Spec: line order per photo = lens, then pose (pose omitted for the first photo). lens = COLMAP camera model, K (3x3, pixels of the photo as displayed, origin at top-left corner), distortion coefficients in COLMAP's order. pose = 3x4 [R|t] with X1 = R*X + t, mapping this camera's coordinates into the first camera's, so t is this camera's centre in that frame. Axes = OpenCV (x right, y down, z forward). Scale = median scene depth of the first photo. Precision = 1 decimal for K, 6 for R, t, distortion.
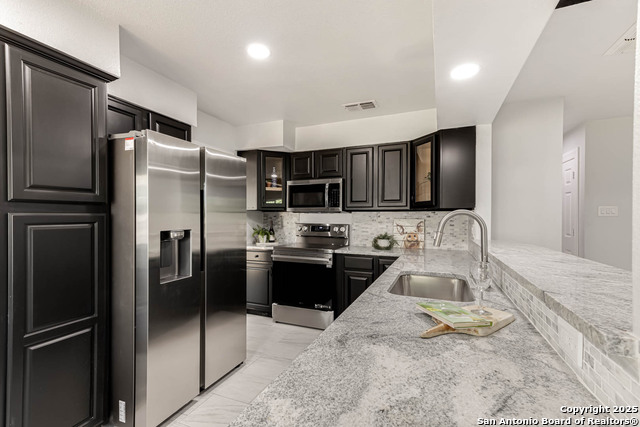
lens RADIAL K [[285.3, 0, 317.2], [0, 285.3, 216.9], [0, 0, 1]] dist [0.020825, 0.000121]
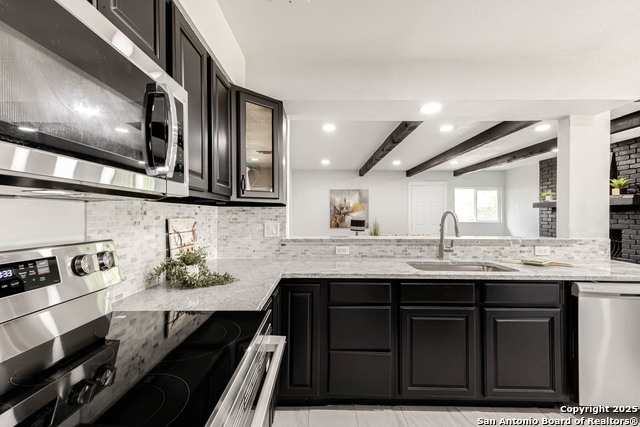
lens RADIAL K [[285.3, 0, 319.7], [0, 285.3, 211.8], [0, 0, 1]] dist [0.020825, 0.000121]
pose [[-0.386928, 0.007042, 0.922083, -0.266412], [-0.002864, 0.999957, -0.008839, 0.000152], [-0.922105, -0.006061, -0.386892, 1.031520]]
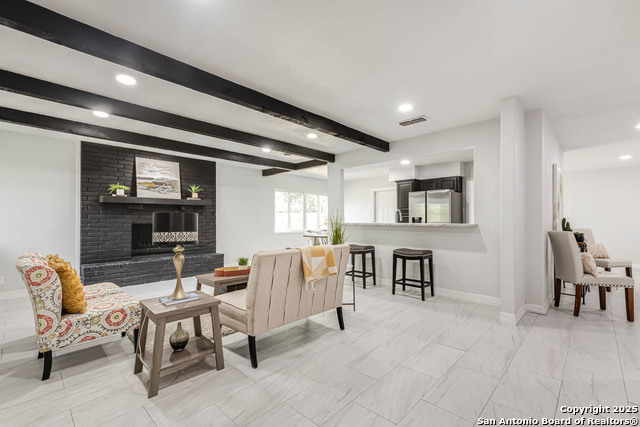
lens RADIAL K [[285.3, 0, 322.7], [0, 285.3, 215.7], [0, 0, 1]] dist [0.020825, 0.000121]
pose [[-0.357480, -0.015716, -0.933789, 1.888419], [-0.000603, 0.999862, -0.016597, 0.049229], [0.933921, -0.005371, -0.357440, 0.620642]]
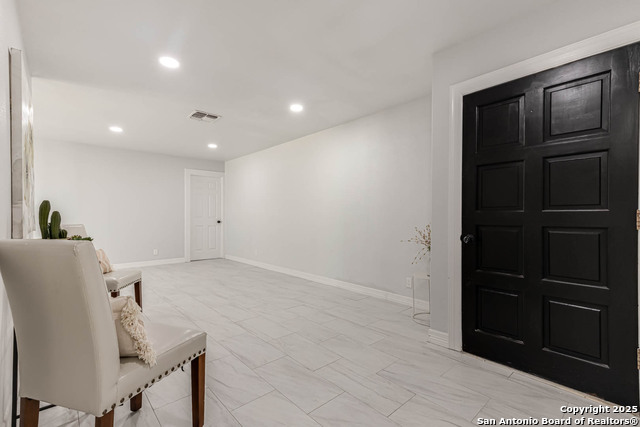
lens RADIAL K [[285.3, 0, 320.9], [0, 285.3, 216.5], [0, 0, 1]] dist [0.020825, 0.000121]
pose [[0.907040, 0.002190, -0.421039, 0.931394], [0.000541, 0.999980, 0.006367, 0.059675], [0.421044, -0.006003, 0.907020, 0.914278]]
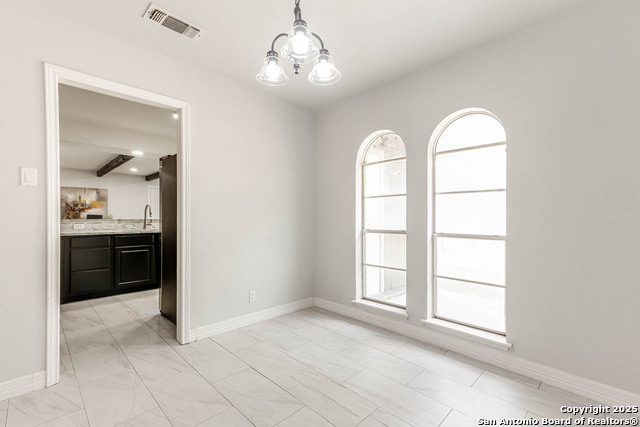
lens RADIAL K [[285.3, 0, 318.3], [0, 285.3, 217.1], [0, 0, 1]] dist [0.020825, 0.000121]
pose [[-0.923475, -0.000219, 0.383659, -1.085404], [-0.000162, 1.000000, 0.000181, 0.053688], [-0.383659, 0.000105, -0.923475, 1.473095]]
